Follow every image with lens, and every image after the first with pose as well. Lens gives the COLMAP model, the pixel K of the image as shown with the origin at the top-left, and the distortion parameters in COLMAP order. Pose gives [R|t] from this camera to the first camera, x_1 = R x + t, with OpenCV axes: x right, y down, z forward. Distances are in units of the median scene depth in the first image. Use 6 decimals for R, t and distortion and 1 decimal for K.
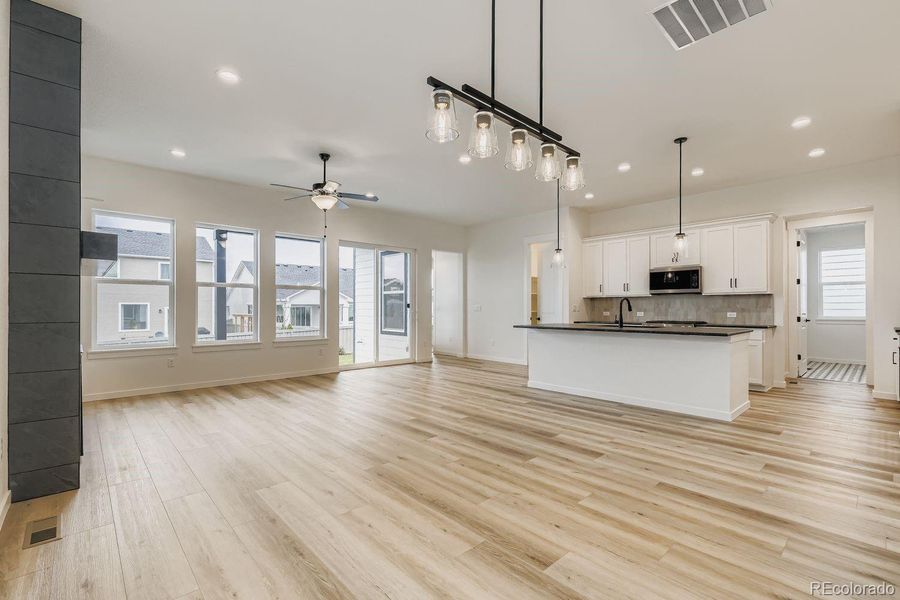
lens RADIAL K [[403.7, 0, 450.2], [0, 403.7, 305.5], [0, 0, 1]] dist [0.001017, -0.000093]
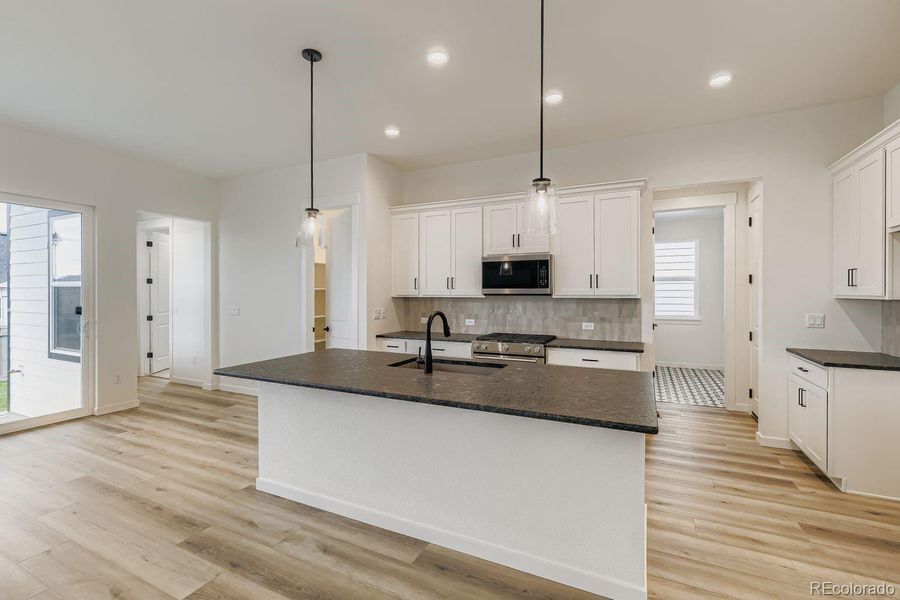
lens RADIAL K [[404.4, 0, 445.2], [0, 404.4, 294.2], [0, 0, 1]] dist [0.000402, 0.000001]
pose [[0.934496, -0.002125, 0.355966, 0.226570], [-0.001539, 0.999949, 0.010010, -0.040208], [-0.355969, -0.009902, 0.934445, 0.453026]]
